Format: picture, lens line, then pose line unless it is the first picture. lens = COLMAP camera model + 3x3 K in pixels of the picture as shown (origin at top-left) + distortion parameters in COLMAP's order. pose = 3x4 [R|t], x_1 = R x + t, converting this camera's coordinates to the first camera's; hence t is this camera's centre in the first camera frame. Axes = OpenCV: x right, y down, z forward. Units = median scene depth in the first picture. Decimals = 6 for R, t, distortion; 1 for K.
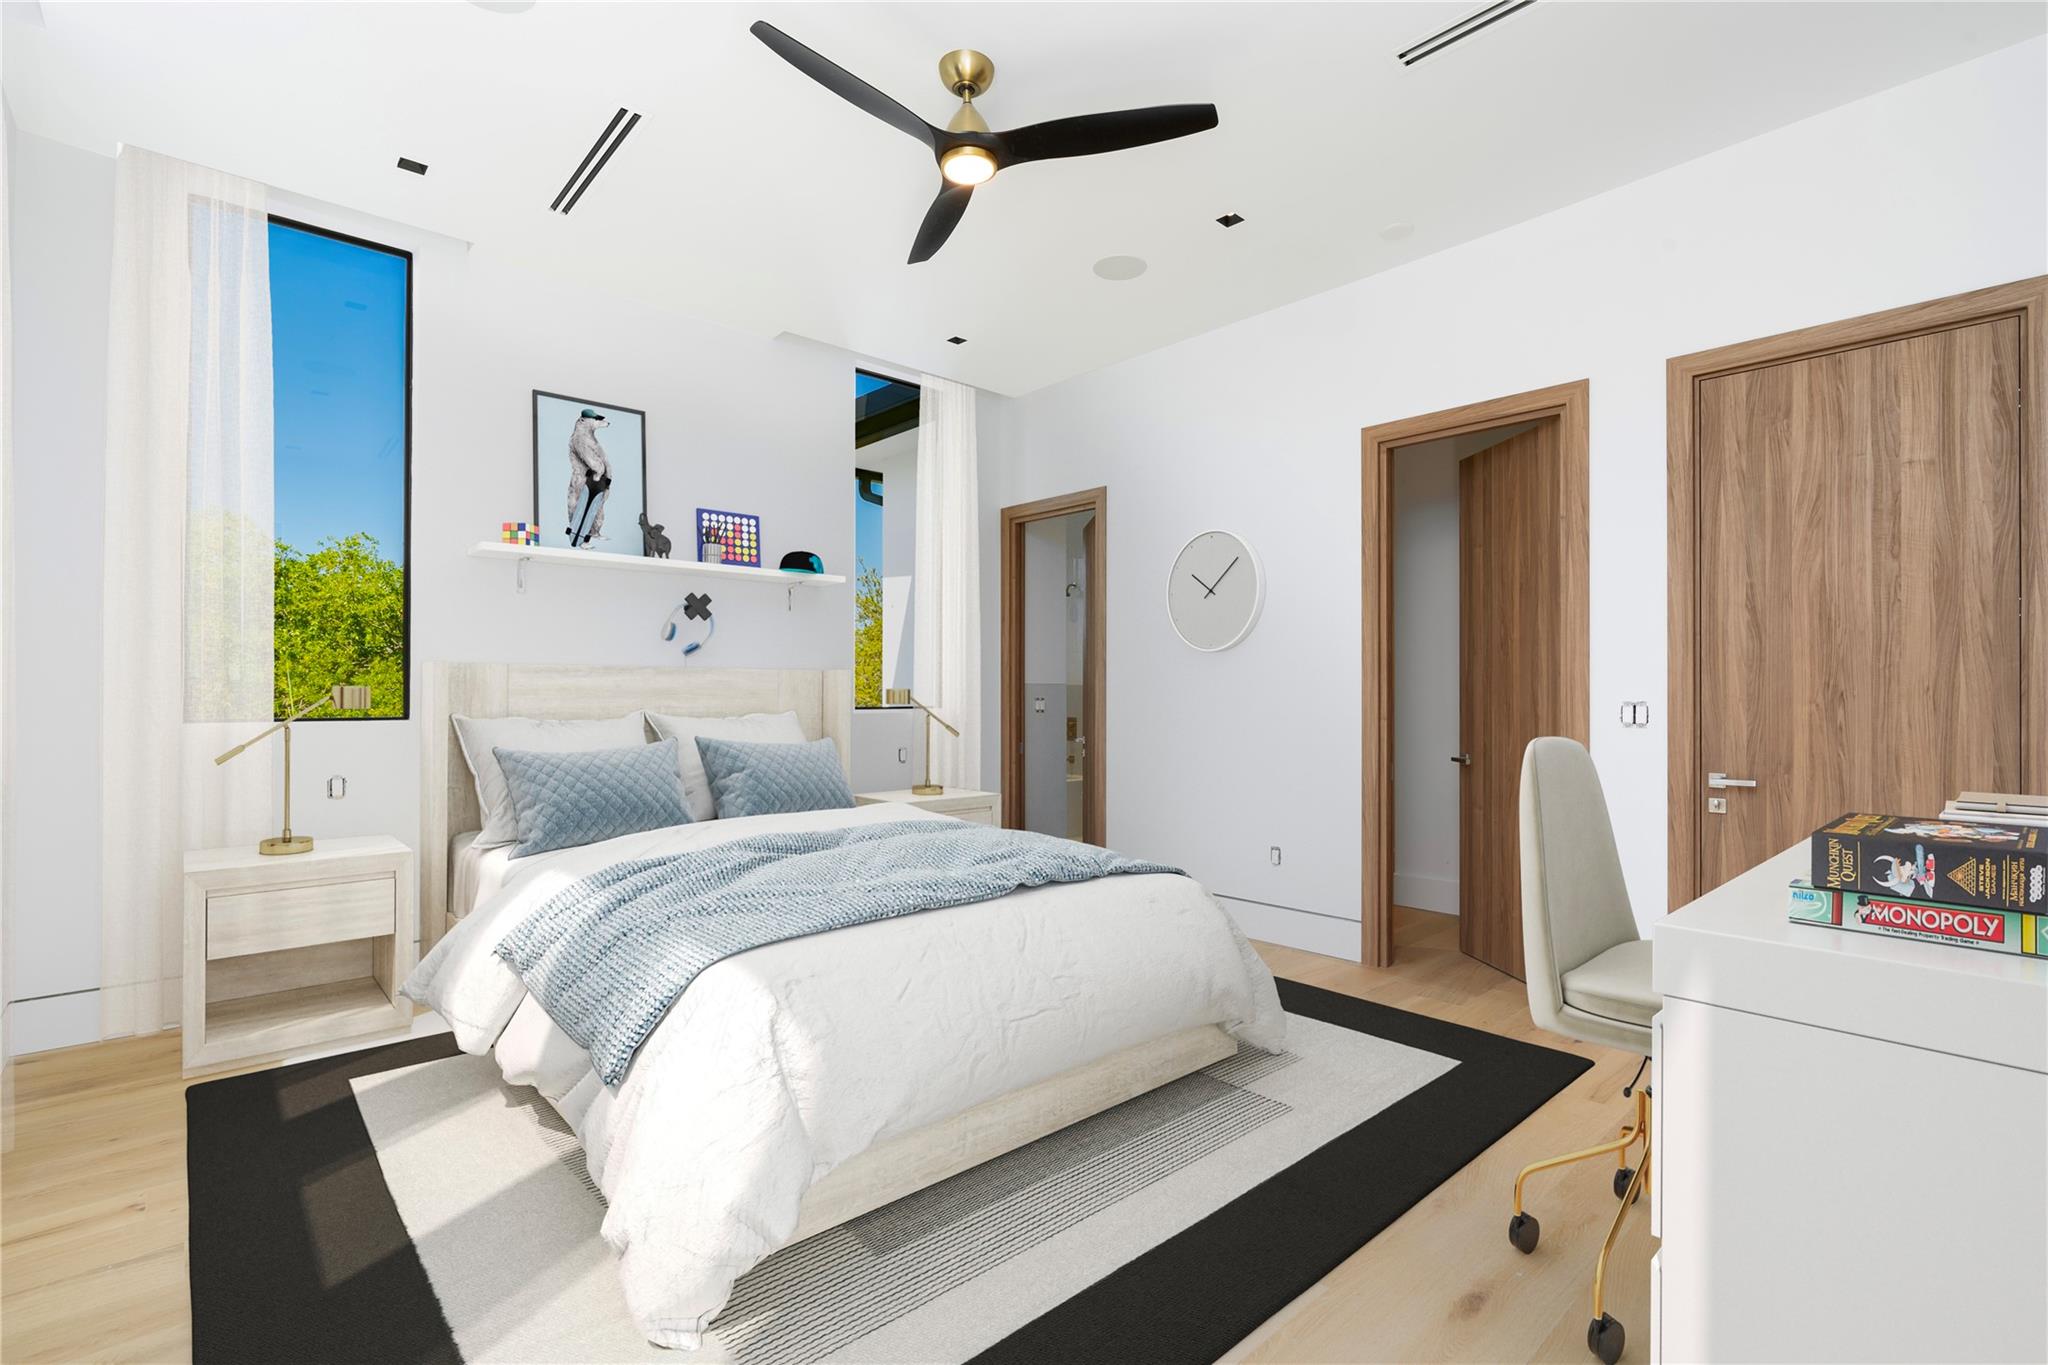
lens RADIAL K [[929.4, 0, 1031.7], [0, 929.4, 688.4], [0, 0, 1]] dist [-0.000329, -0.000370]
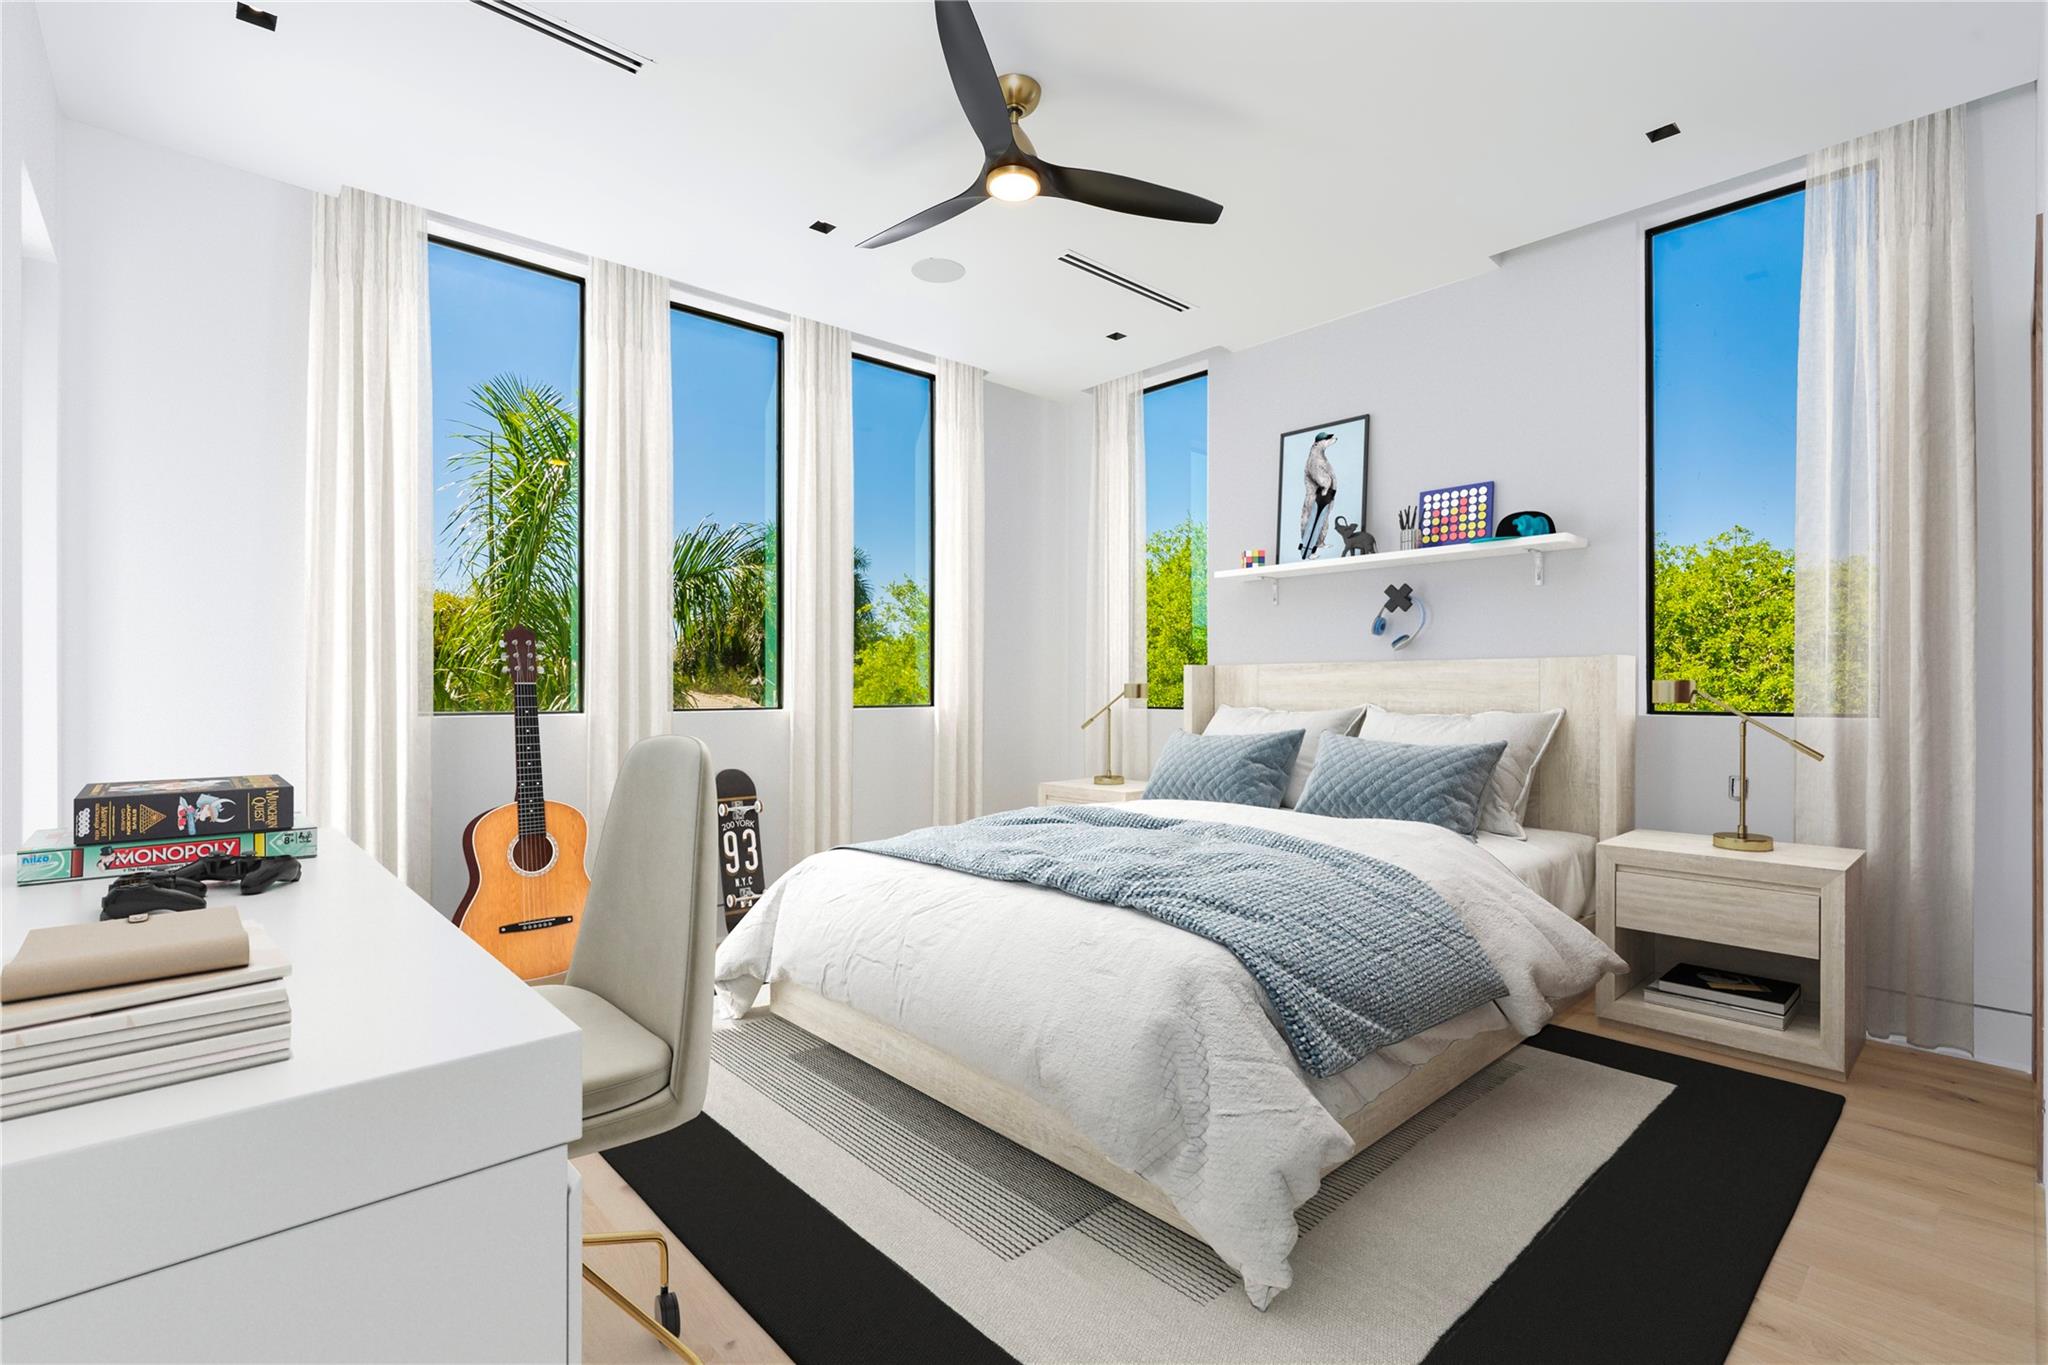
lens RADIAL K [[929.4, 0, 1031.7], [0, 929.4, 688.4], [0, 0, 1]] dist [-0.000329, -0.000370]
pose [[0.018341, -0.002549, -0.999829, 0.623476], [0.005551, 0.999982, -0.002448, 0.006608], [0.999816, -0.005505, 0.018355, 0.626733]]
